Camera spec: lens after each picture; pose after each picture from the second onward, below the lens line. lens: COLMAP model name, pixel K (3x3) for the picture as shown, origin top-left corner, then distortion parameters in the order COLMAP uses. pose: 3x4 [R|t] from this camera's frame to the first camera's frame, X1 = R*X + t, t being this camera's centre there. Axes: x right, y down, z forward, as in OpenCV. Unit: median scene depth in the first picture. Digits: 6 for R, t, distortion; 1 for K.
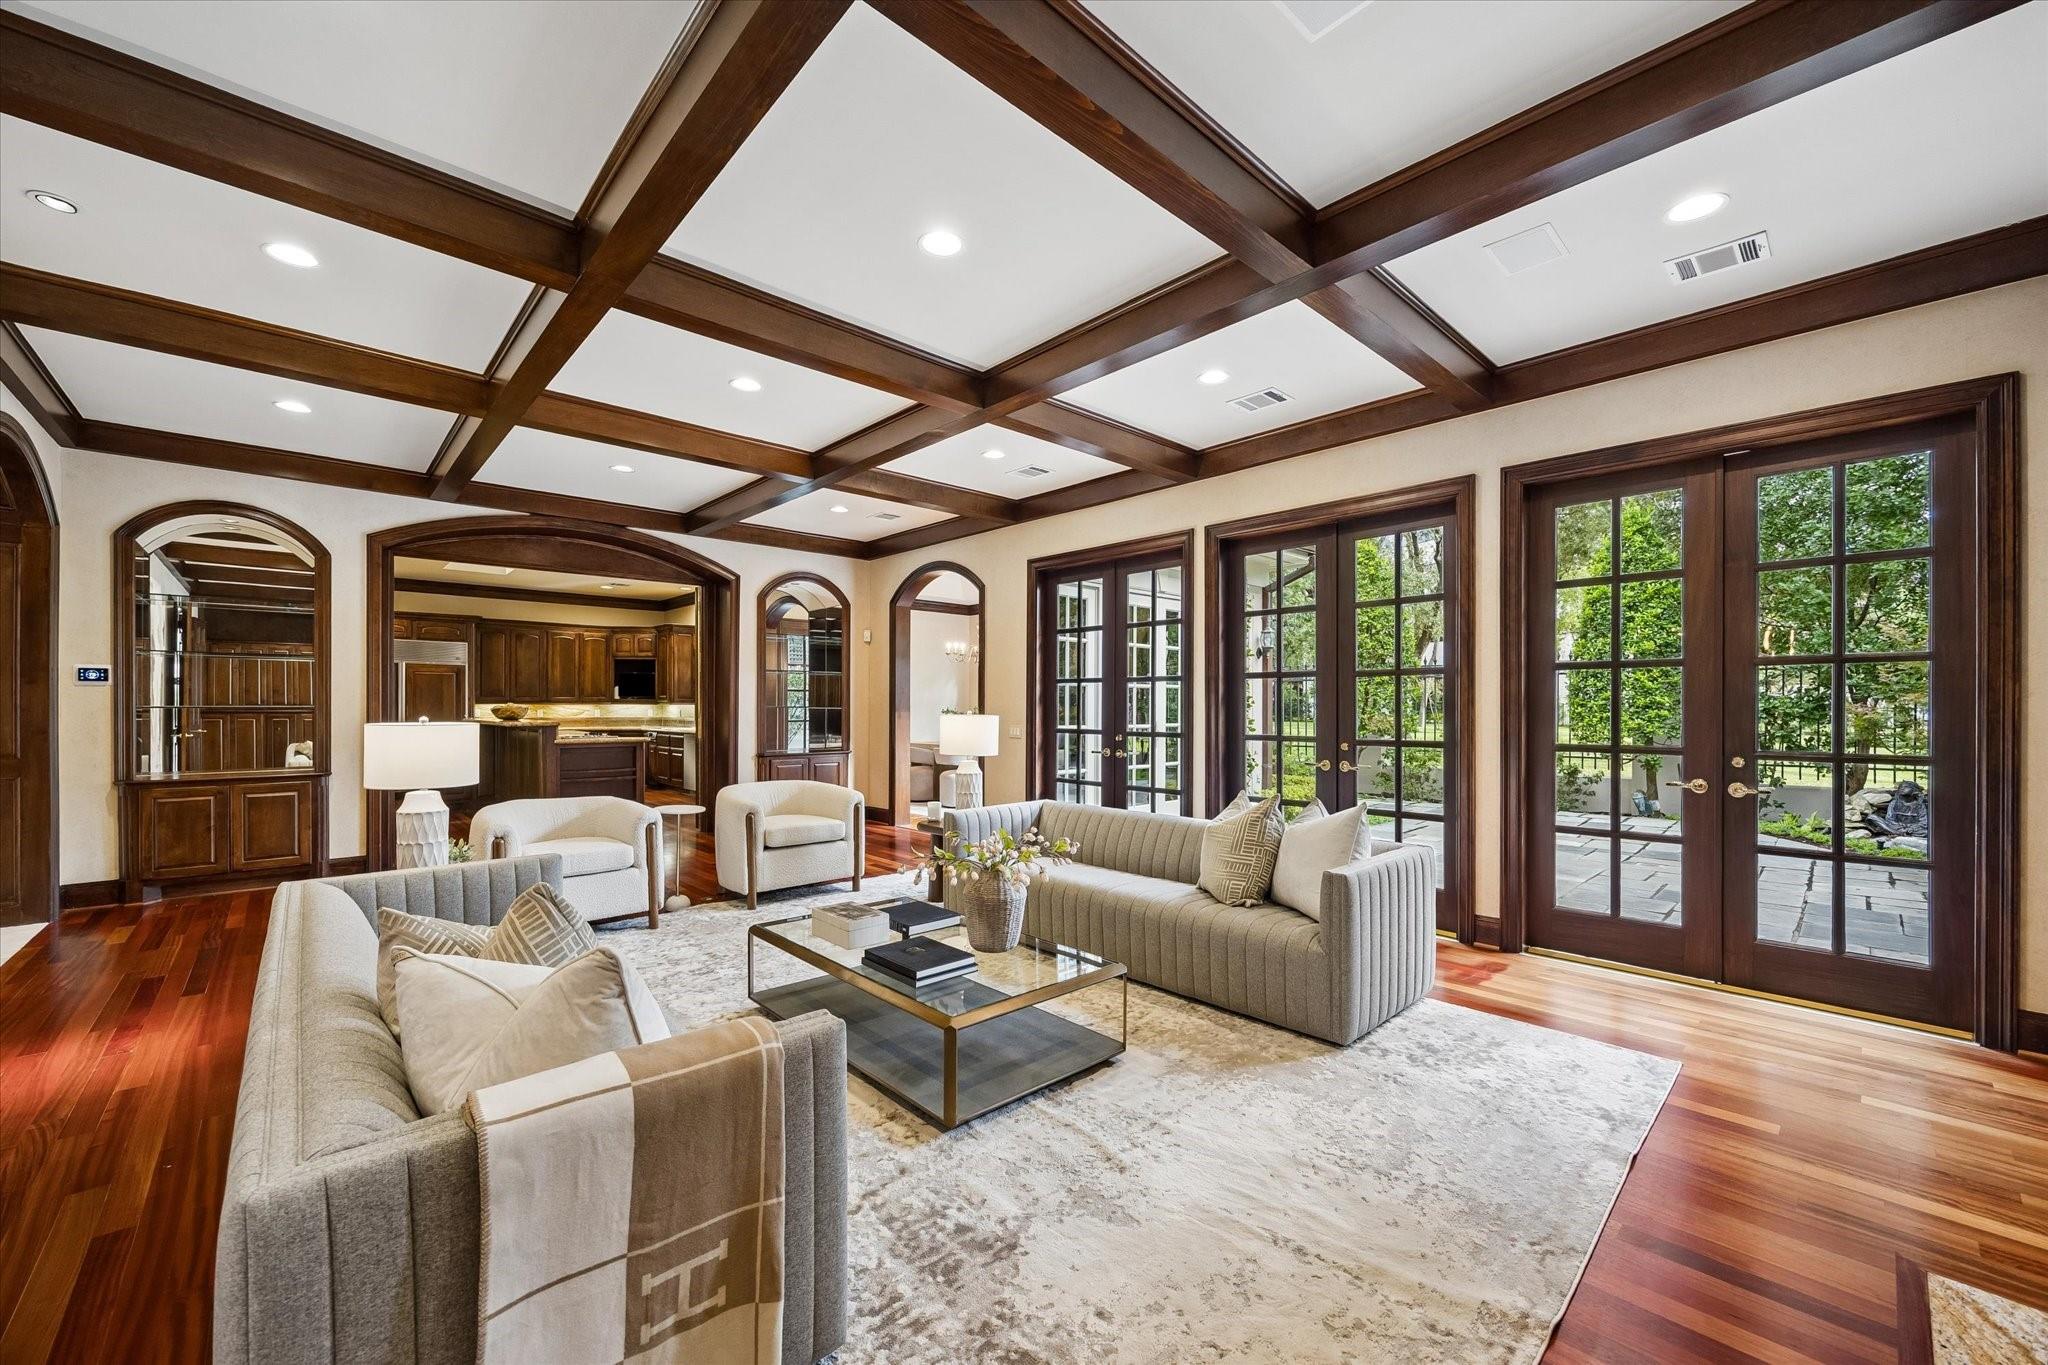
lens RADIAL K [[804.2, 0, 1023.8], [0, 804.2, 703.3], [0, 0, 1]] dist [-0.003086, -0.000589]
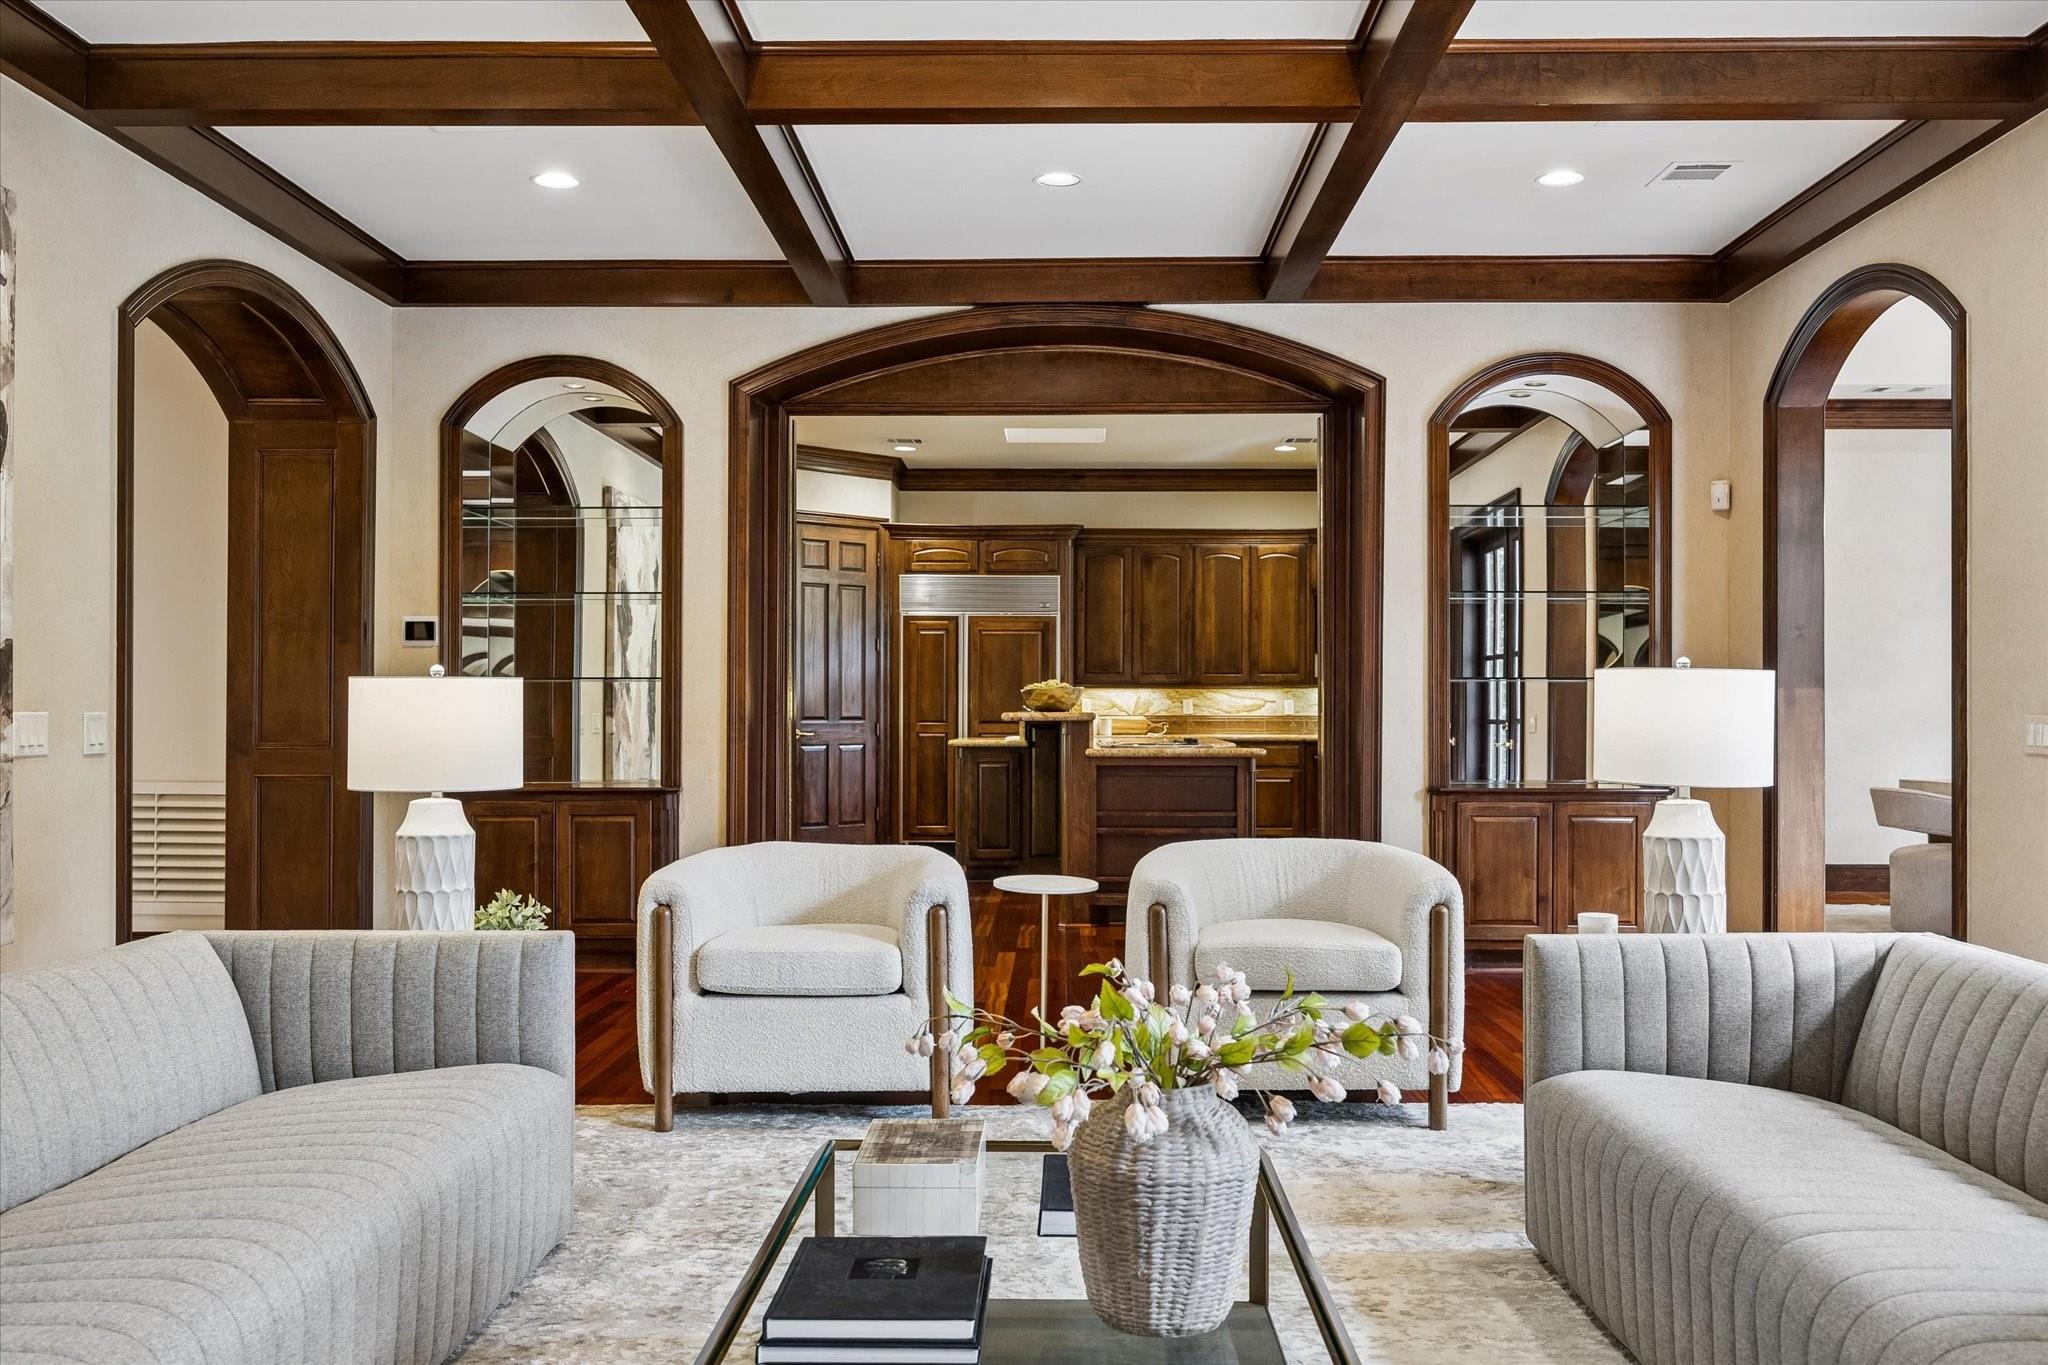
lens RADIAL K [[1767.8, 0, 1027.4], [0, 1767.8, 675.4], [0, 0, 1]] dist [-0.001962, 0.000625]
pose [[0.726422, -0.013637, -0.687113, 0.175374], [0.001642, 0.999835, -0.018108, 0.021330], [0.687246, 0.012026, 0.726325, 0.177186]]
